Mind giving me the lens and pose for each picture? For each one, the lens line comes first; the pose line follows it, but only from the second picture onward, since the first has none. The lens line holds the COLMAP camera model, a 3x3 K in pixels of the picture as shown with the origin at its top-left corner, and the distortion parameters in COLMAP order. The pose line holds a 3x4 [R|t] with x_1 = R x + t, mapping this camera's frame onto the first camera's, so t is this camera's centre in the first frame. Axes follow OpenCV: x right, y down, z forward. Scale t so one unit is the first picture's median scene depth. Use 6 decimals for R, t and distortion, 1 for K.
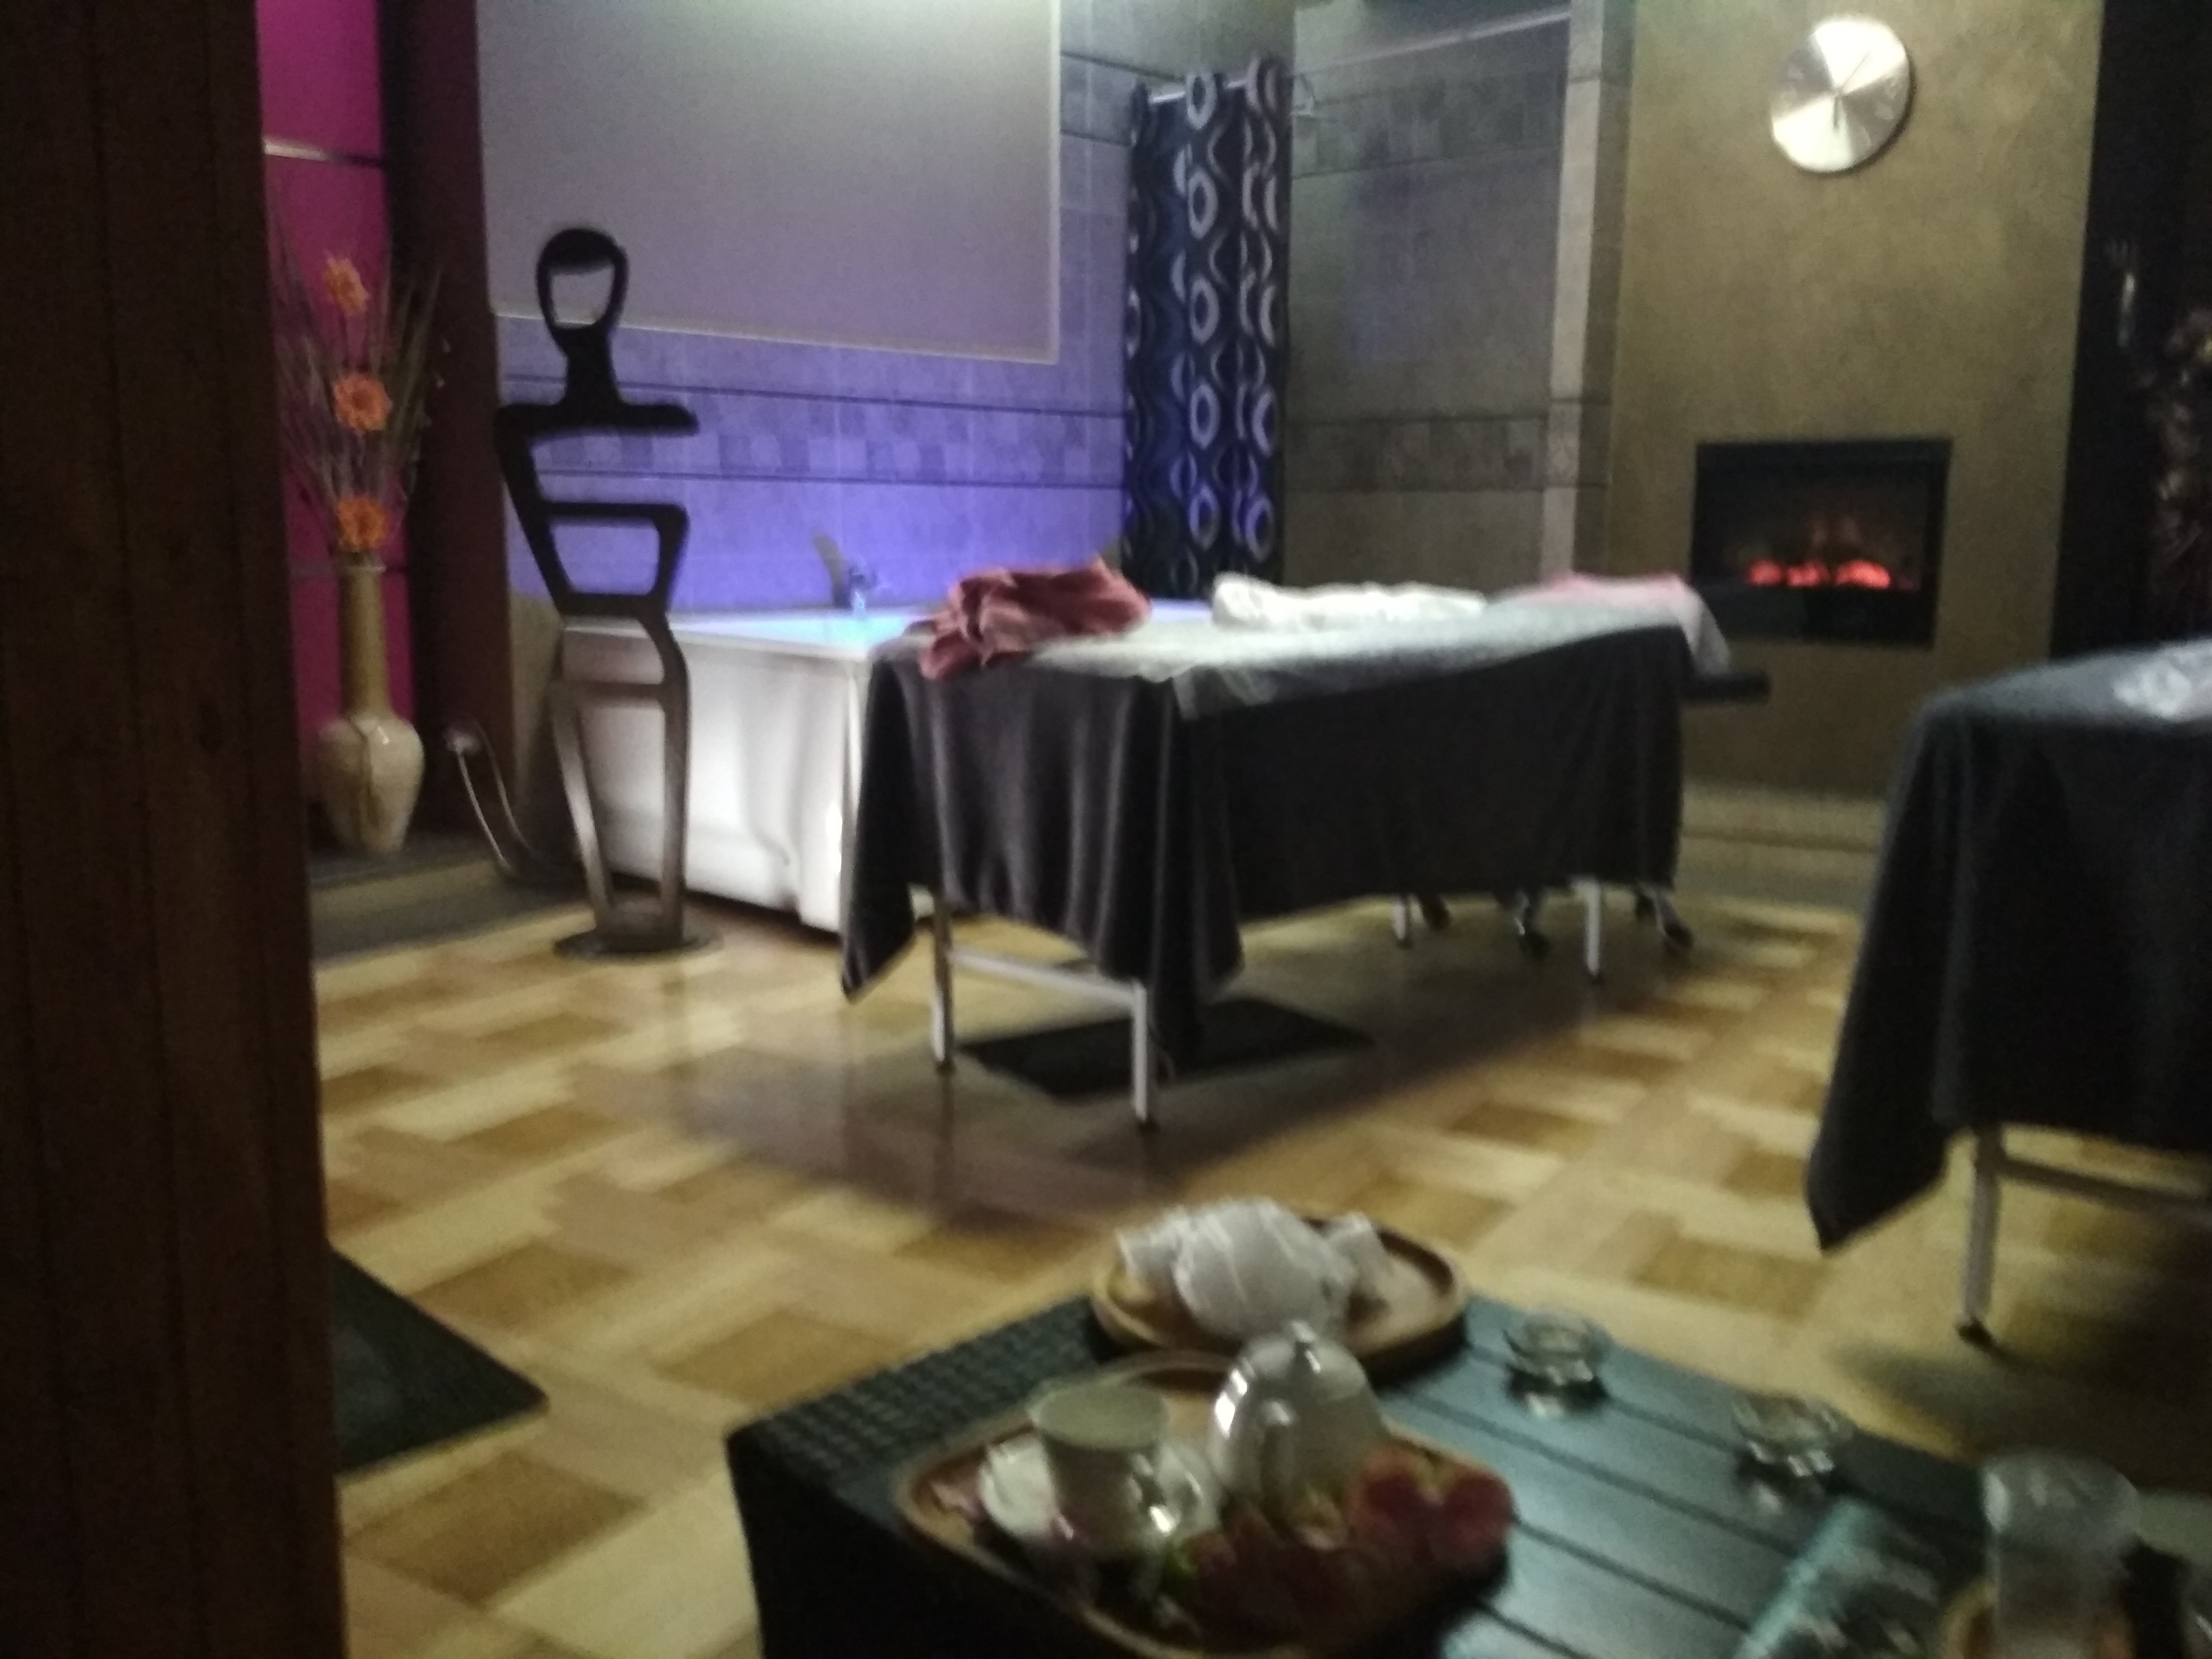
lens RADIAL K [[1949.4, 0, 1096.9], [0, 1949.4, 844.9], [0, 0, 1]] dist [0.078413, -0.152529]
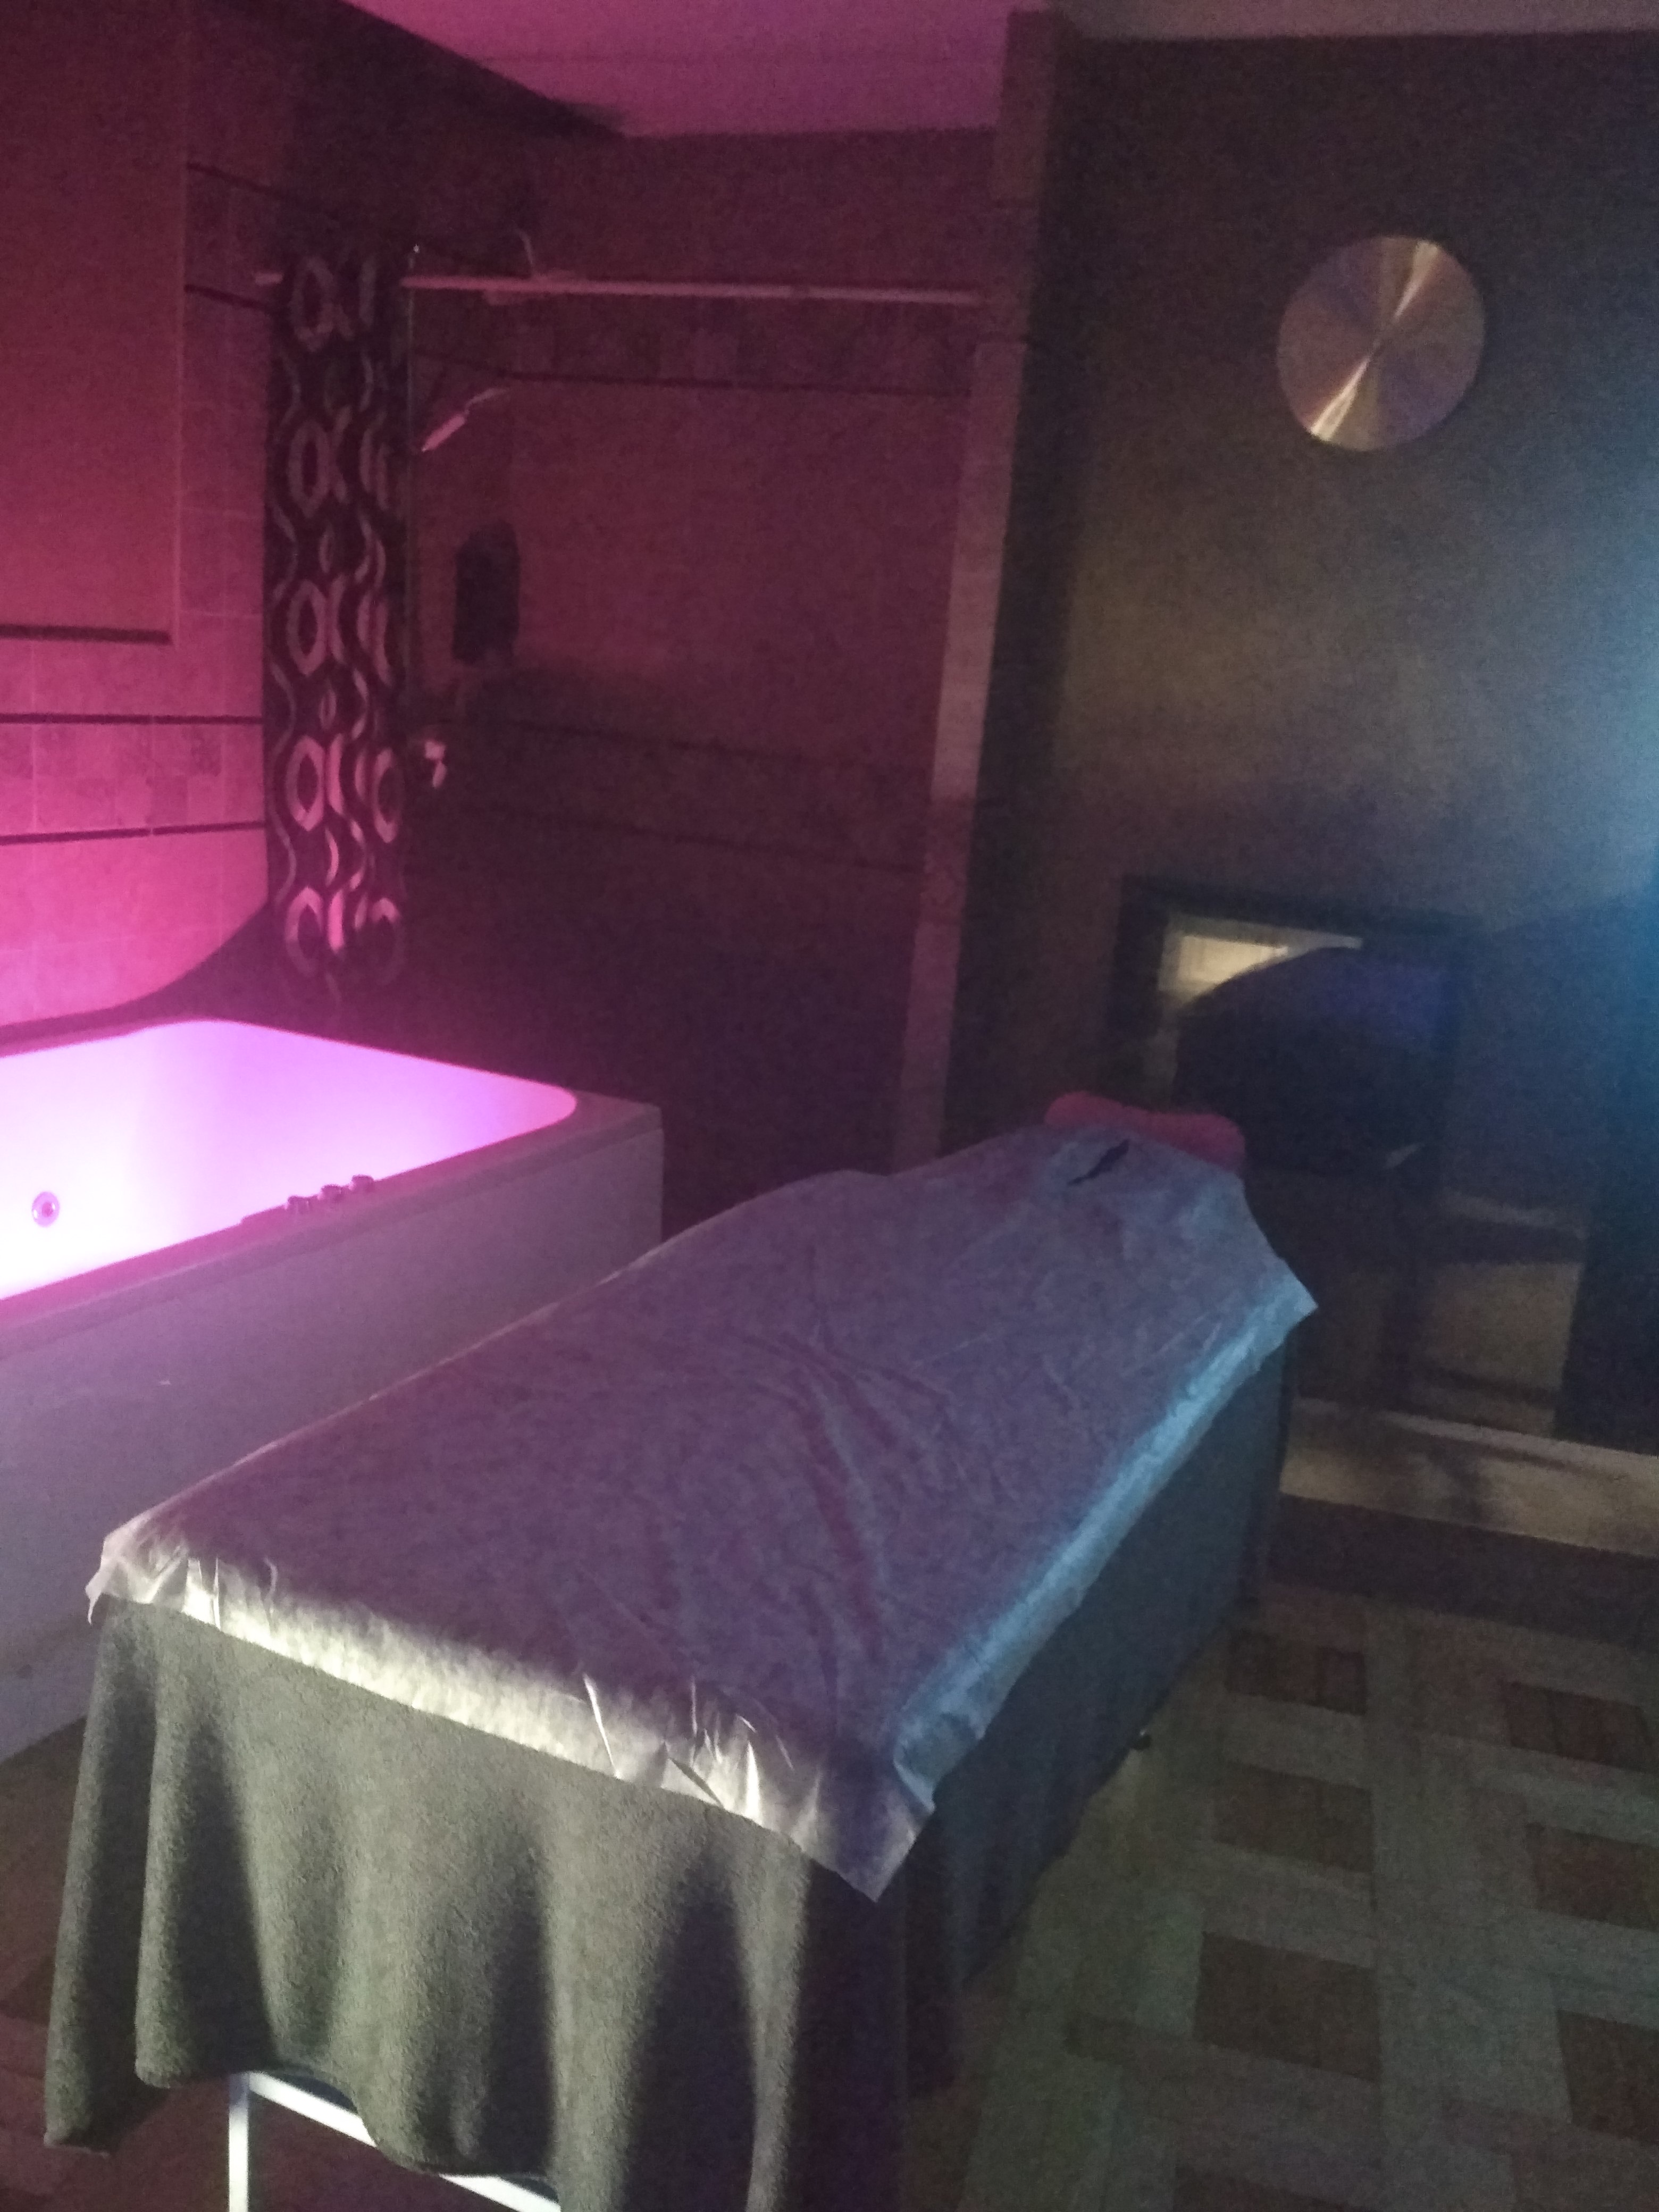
lens RADIAL K [[2001.3, 0, 829.5], [0, 2001.3, 1106.0], [0, 0, 1]] dist [0.029027, -0.013998]
pose [[0.949516, 0.000214, 0.313719, -0.025421], [-0.023252, 0.997297, 0.069696, -0.156601], [-0.312856, -0.073472, 0.946954, 0.309694]]
